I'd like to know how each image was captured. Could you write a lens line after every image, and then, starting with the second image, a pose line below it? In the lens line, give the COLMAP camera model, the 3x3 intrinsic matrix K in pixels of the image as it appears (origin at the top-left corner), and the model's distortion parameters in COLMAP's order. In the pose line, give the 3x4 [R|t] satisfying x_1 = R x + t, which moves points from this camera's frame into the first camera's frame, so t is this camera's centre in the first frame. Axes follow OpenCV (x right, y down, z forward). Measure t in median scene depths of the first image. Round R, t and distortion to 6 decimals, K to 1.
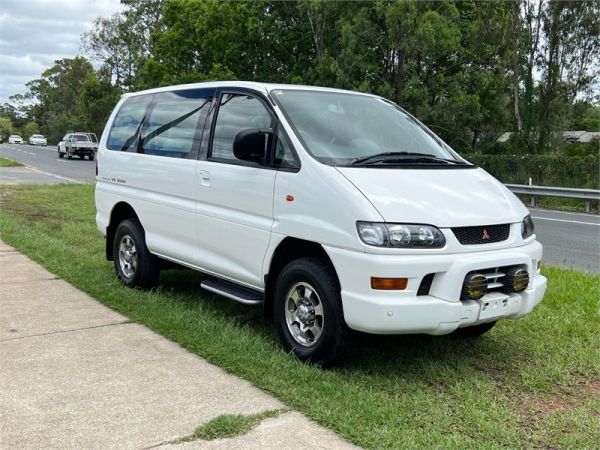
lens RADIAL K [[692.2, 0, 300.2], [0, 692.2, 222.9], [0, 0, 1]] dist [0.012027, 0.000000]
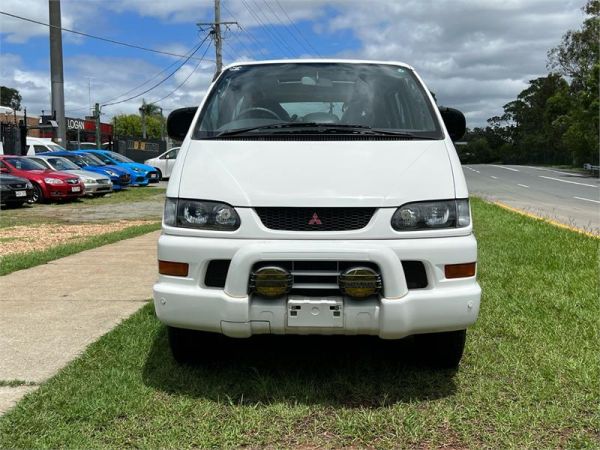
lens RADIAL K [[692.2, 0, 297.5], [0, 692.2, 228.6], [0, 0, 1]] dist [0.012027, 0.000000]
pose [[0.780129, 0.034505, -0.624666, 0.701265], [-0.047598, 0.998857, -0.004271, 0.030217], [0.623805, 0.033065, 0.780880, 0.368924]]
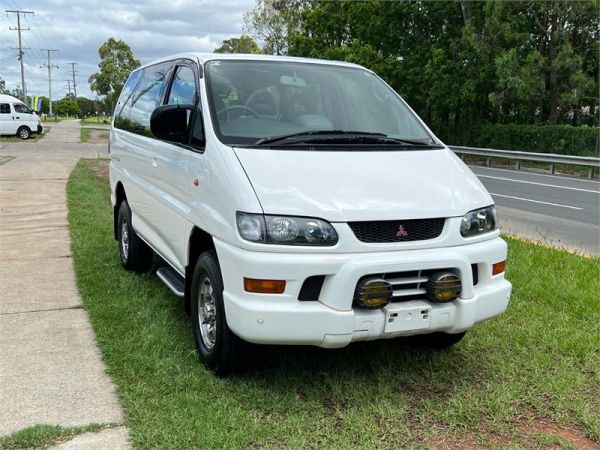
lens RADIAL K [[692.2, 0, 300.3], [0, 692.2, 224.1], [0, 0, 1]] dist [0.012027, 0.000000]
pose [[0.972194, 0.027744, -0.232527, 0.326872], [-0.019358, 0.999080, 0.038270, -0.019495], [0.233375, -0.032705, 0.971837, 0.161664]]
